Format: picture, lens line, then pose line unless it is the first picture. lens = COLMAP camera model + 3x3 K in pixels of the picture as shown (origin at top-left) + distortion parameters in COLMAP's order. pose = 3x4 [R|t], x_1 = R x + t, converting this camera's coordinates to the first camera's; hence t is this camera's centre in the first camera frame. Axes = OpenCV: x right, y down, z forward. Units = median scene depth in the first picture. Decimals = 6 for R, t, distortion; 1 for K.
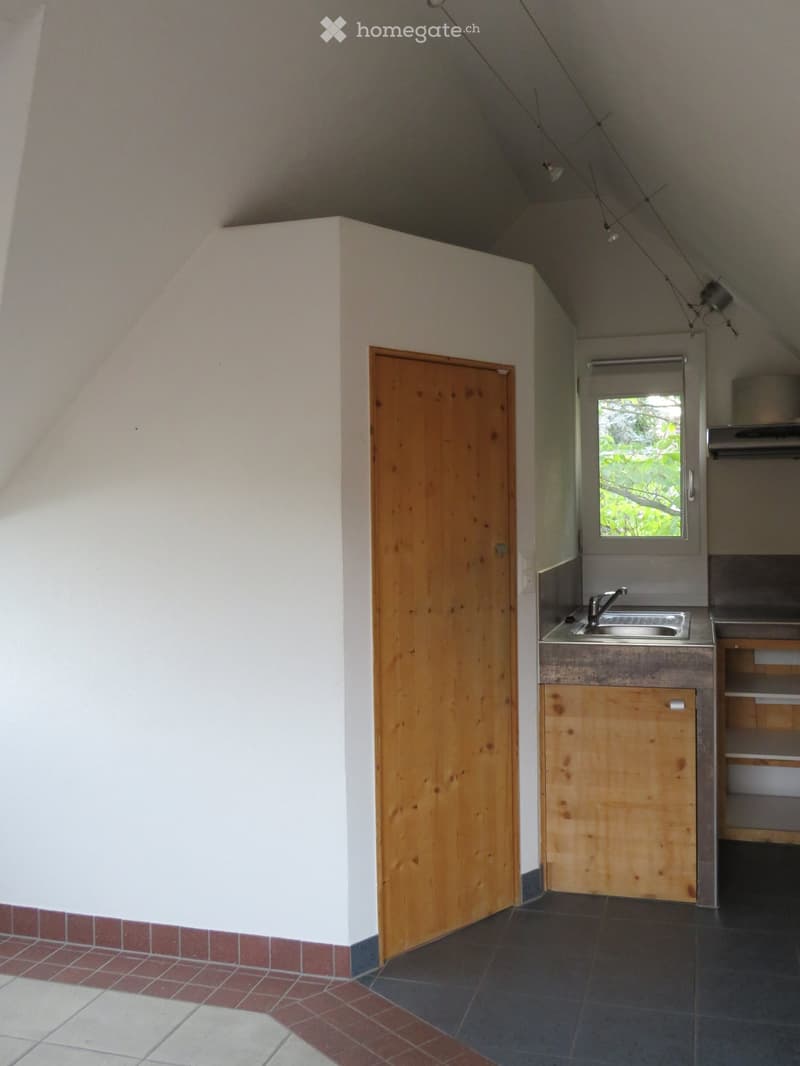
lens RADIAL K [[1047.5, 0, 400.0], [0, 1047.5, 533.0], [0, 0, 1]] dist [-0.007686, 0.010570]
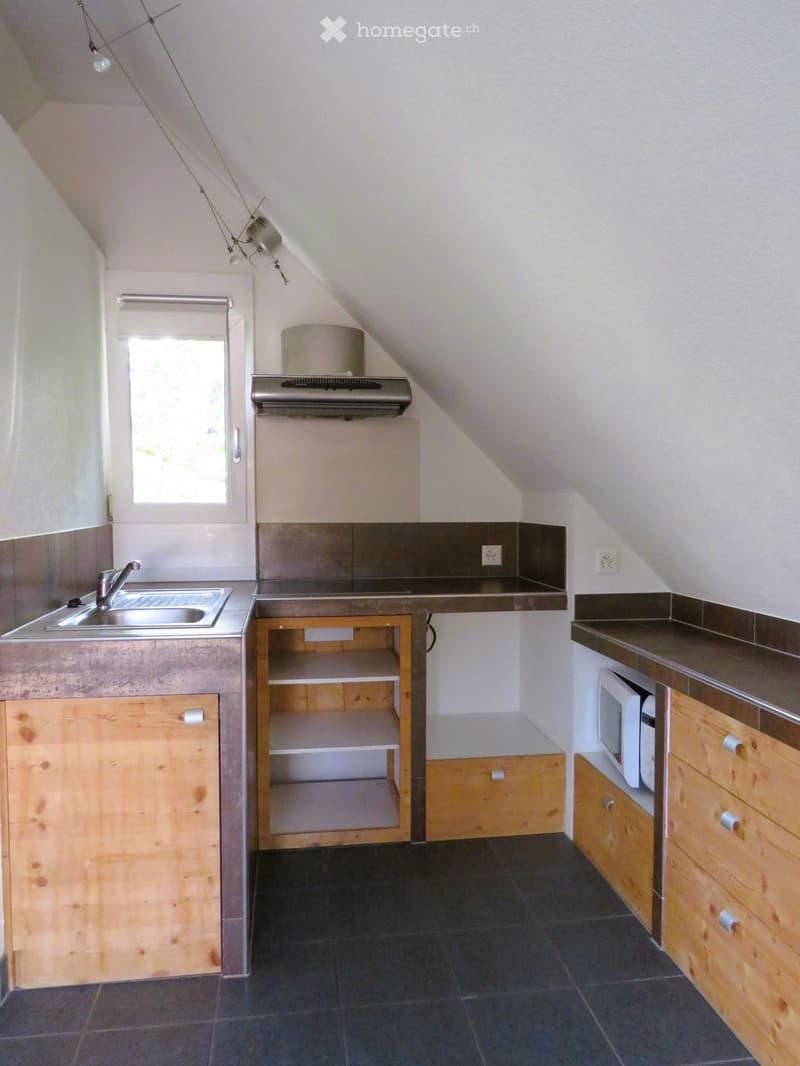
lens RADIAL K [[789.4, 0, 400.0], [0, 789.4, 533.0], [0, 0, 1]] dist [-0.021876, 0.005206]
pose [[0.912188, -0.003443, 0.409757, 0.165650], [-0.002473, 0.999900, 0.013908, 0.024993], [-0.409764, -0.013700, 0.912089, 0.421532]]
